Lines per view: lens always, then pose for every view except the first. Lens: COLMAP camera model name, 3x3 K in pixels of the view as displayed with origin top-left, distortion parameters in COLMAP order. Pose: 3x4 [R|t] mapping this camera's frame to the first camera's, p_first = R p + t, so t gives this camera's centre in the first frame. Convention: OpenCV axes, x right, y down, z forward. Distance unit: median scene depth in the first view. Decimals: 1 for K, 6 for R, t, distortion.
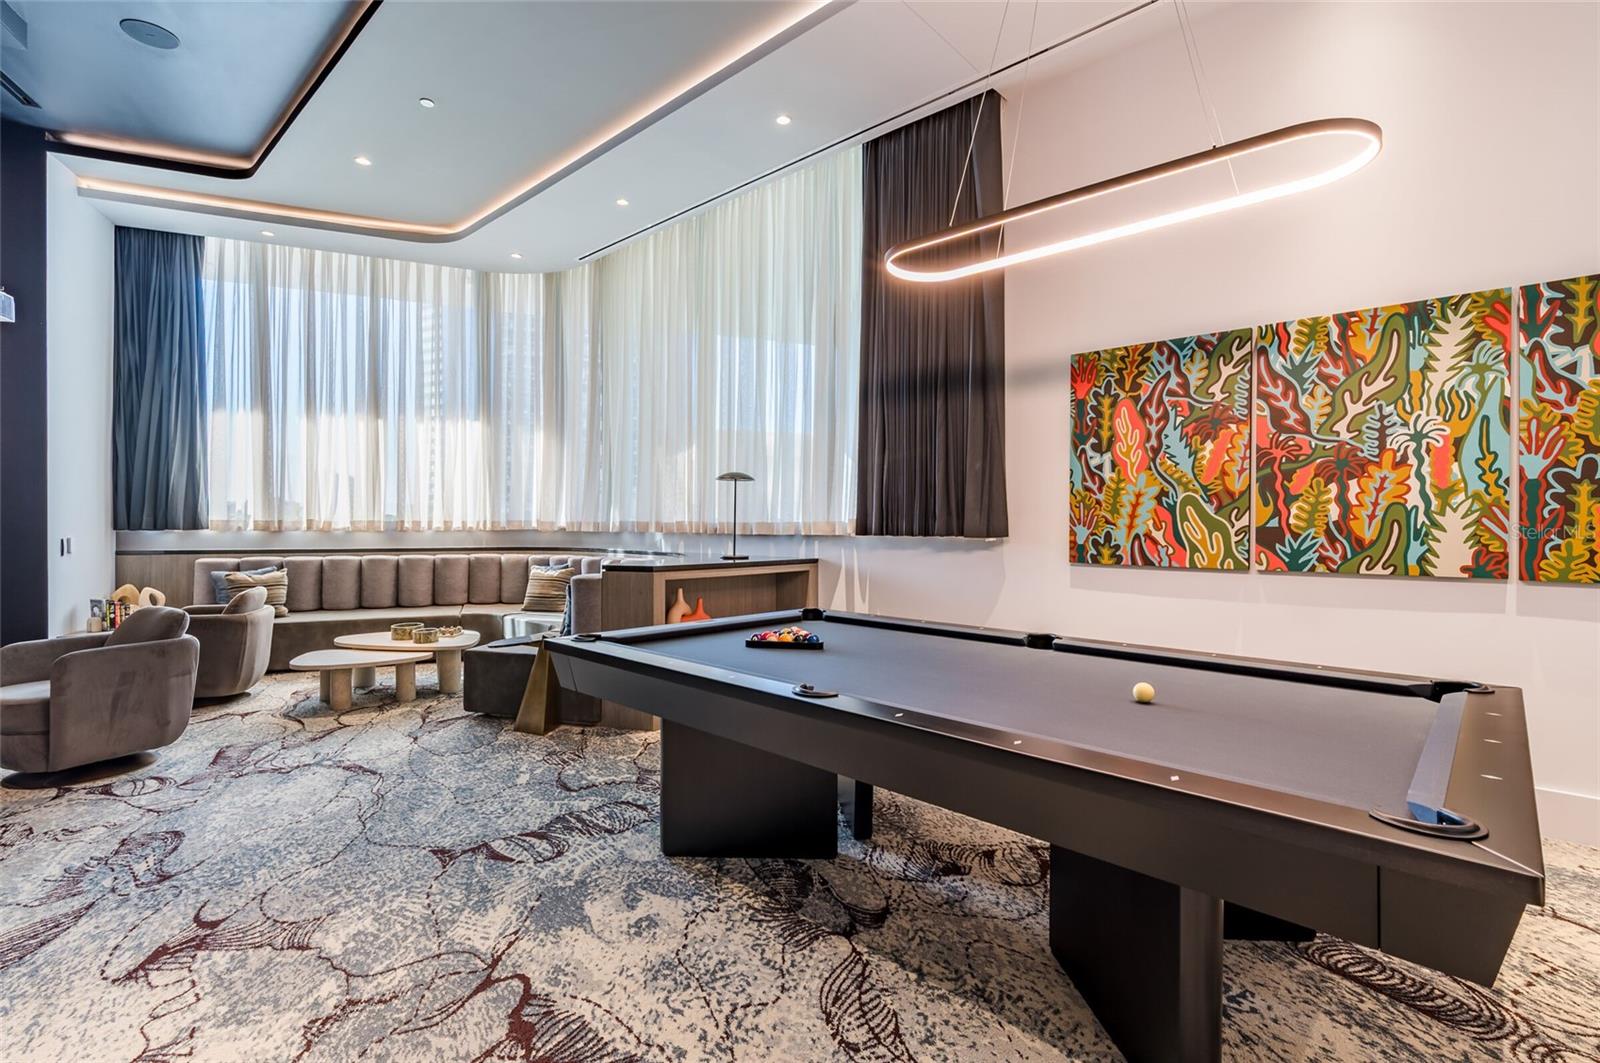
lens RADIAL K [[729.4, 0, 804.4], [0, 729.4, 529.1], [0, 0, 1]] dist [-0.003096, -0.000008]
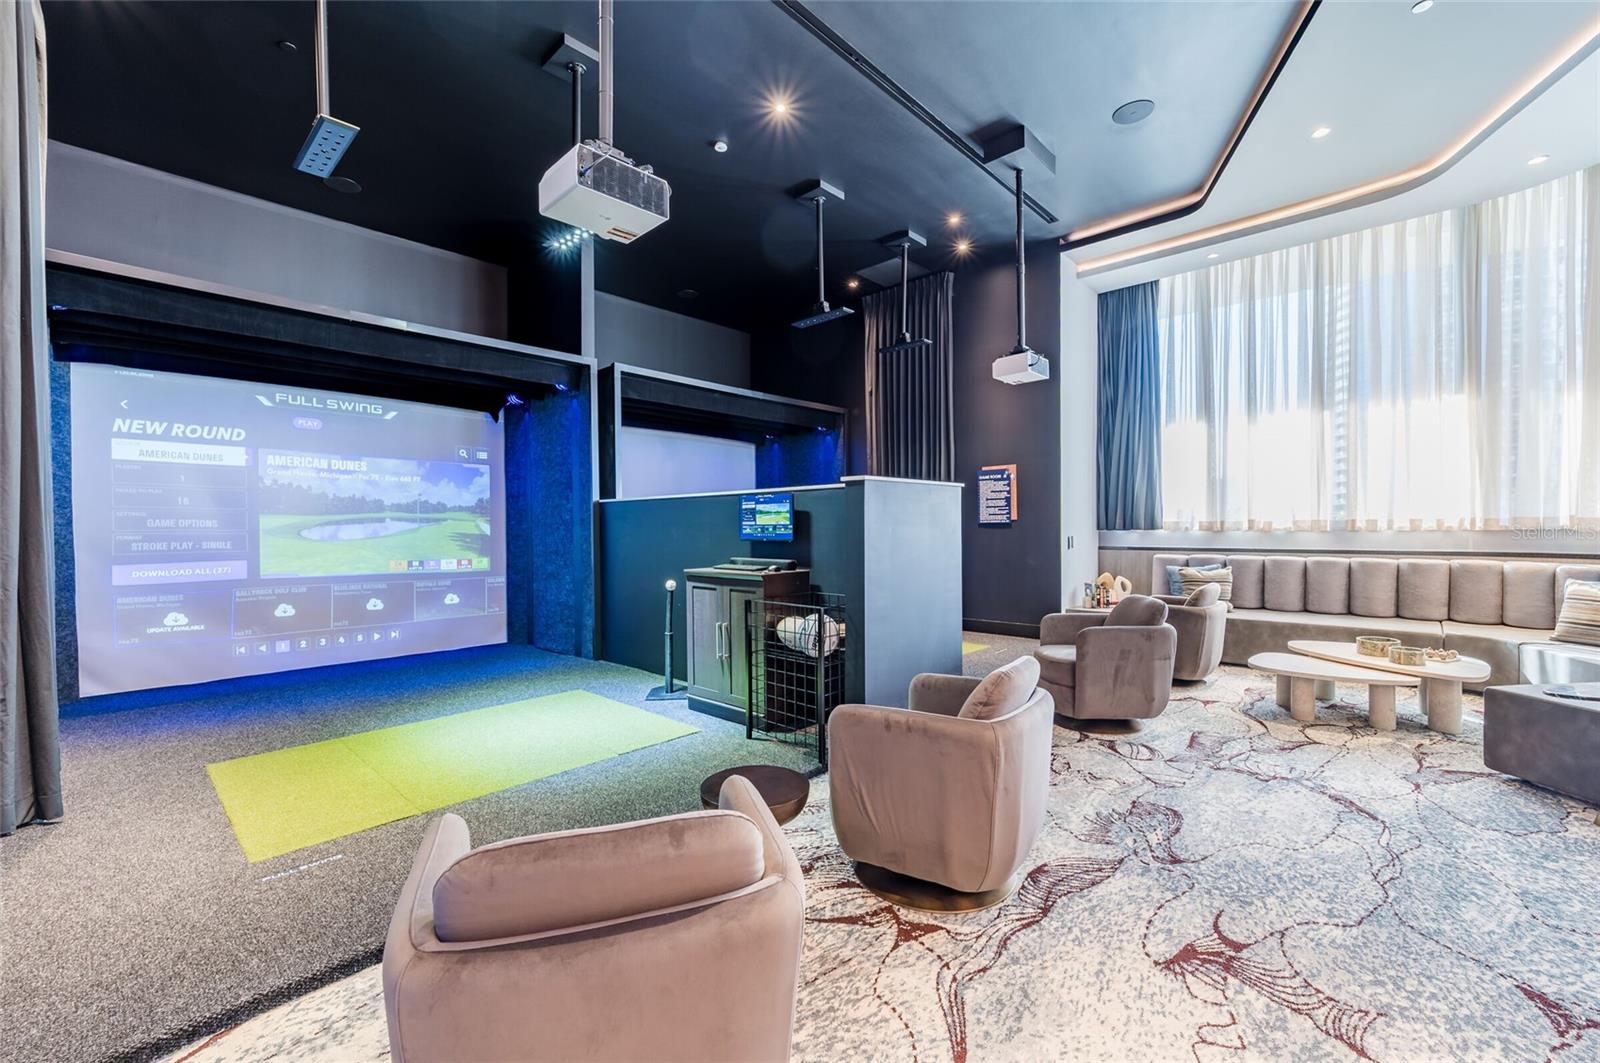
lens RADIAL K [[654.4, 0, 803.9], [0, 654.4, 530.1], [0, 0, 1]] dist [0.000218, 0.000422]
pose [[0.404053, -0.000210, -0.914735, -0.115191], [0.001702, 0.999998, 0.000523, -0.000348], [0.914734, -0.001768, 0.404053, 0.062375]]
